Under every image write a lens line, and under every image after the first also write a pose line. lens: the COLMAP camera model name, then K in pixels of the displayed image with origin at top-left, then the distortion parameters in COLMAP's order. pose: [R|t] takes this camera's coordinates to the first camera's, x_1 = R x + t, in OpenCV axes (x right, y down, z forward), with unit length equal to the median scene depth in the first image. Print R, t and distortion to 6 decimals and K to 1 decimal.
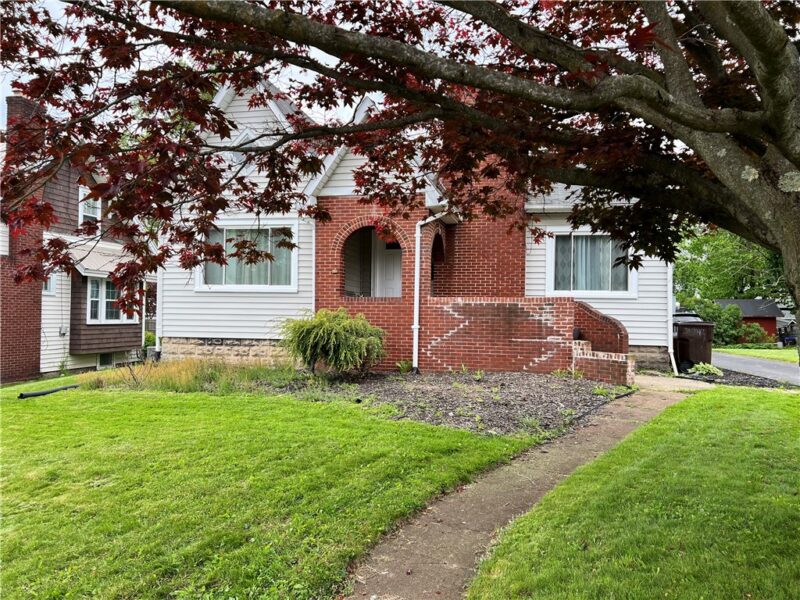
lens RADIAL K [[599.9, 0, 397.9], [0, 599.9, 297.1], [0, 0, 1]] dist [0.064211, -0.093564]
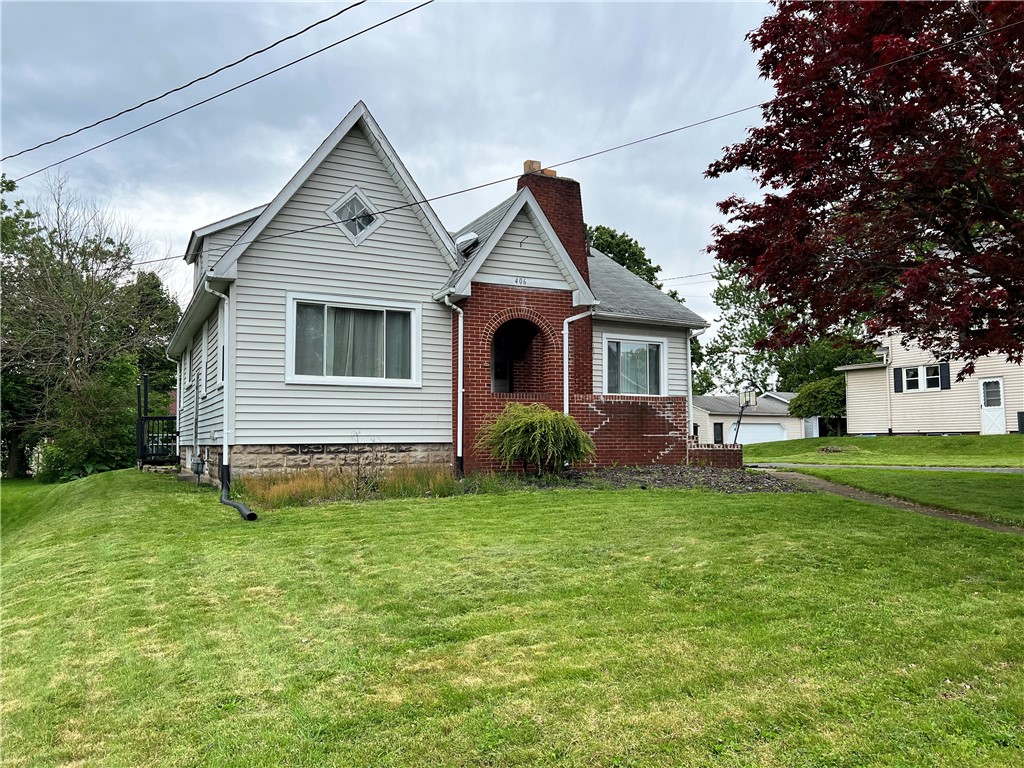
lens RADIAL K [[767.9, 0, 509.3], [0, 767.9, 380.3], [0, 0, 1]] dist [0.064211, -0.093564]
pose [[0.791984, 0.016179, 0.610327, -0.719004], [-0.015417, 0.999860, -0.006500, -0.012683], [-0.610347, -0.004261, 0.792123, 0.052054]]
